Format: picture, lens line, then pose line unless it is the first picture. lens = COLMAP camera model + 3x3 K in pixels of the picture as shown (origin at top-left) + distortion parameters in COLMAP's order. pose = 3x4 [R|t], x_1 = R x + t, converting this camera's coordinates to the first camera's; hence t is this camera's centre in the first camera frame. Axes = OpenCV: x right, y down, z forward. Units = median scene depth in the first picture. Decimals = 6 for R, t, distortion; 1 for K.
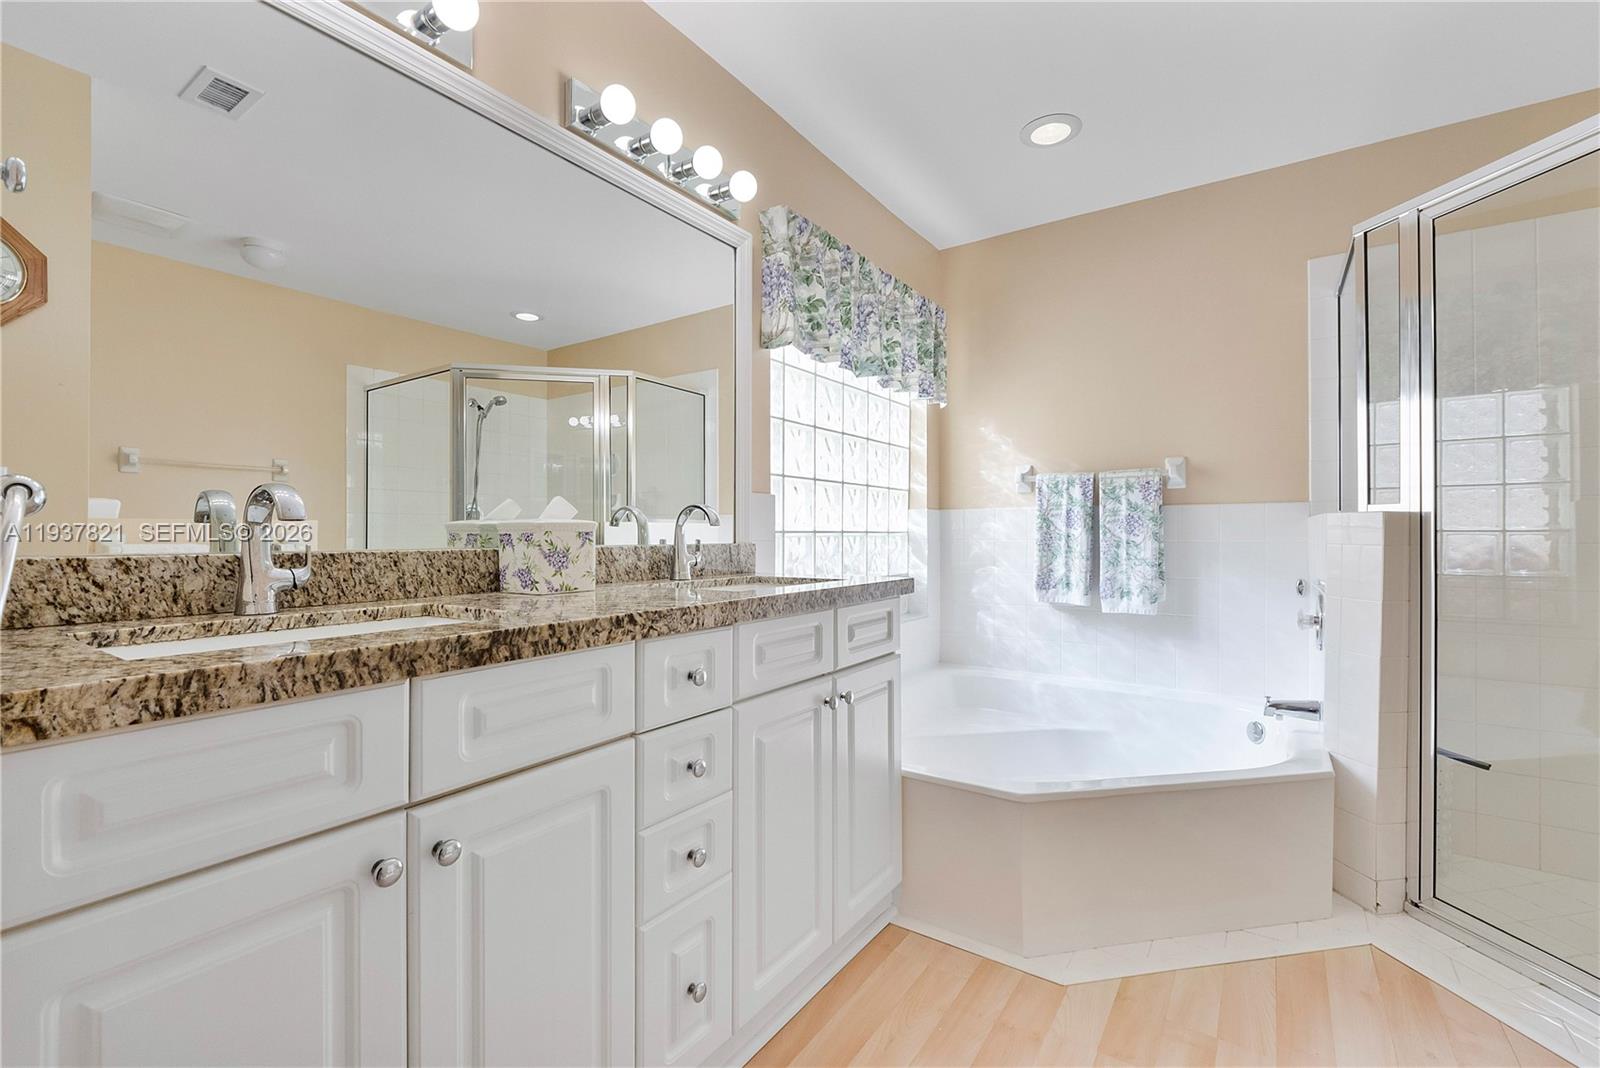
lens RADIAL K [[680.2, 0, 808.2], [0, 680.2, 530.5], [0, 0, 1]] dist [-0.003916, -0.001943]
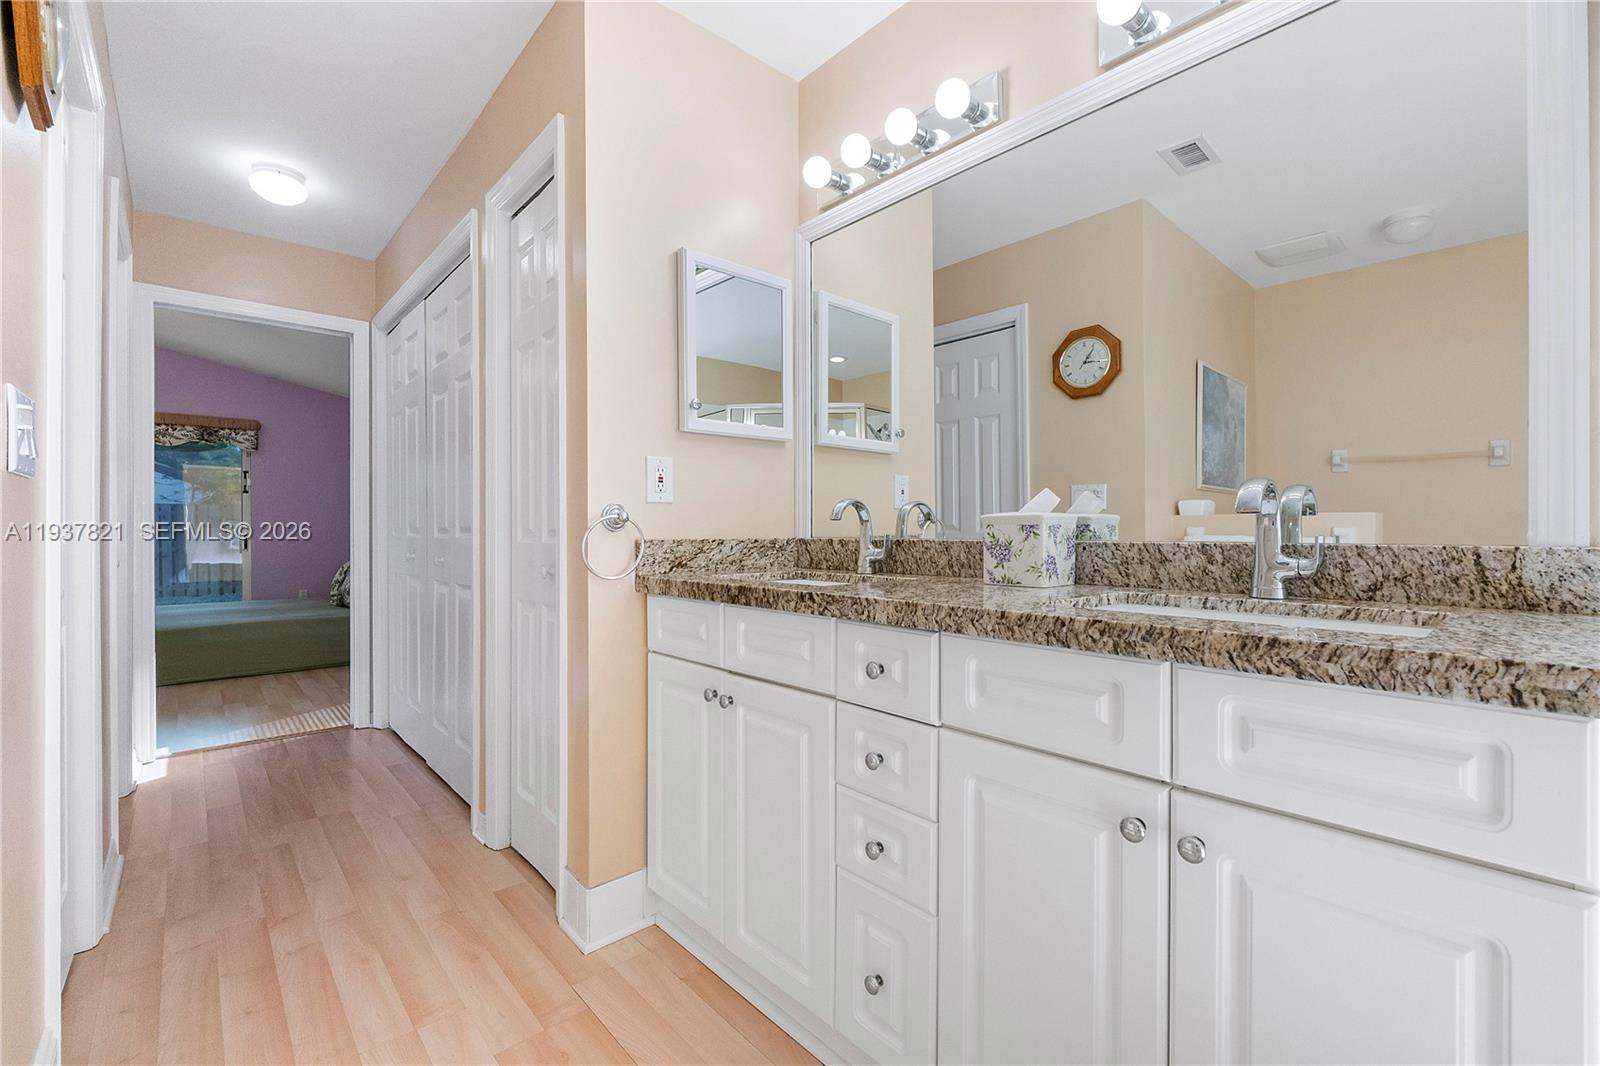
lens RADIAL K [[680.2, 0, 804.3], [0, 680.2, 533.9], [0, 0, 1]] dist [-0.003916, -0.001943]
pose [[-0.217914, 0.010325, -0.975913, 0.852523], [0.007225, 0.999934, 0.008966, 0.004639], [0.975941, -0.005097, -0.217974, 1.136509]]
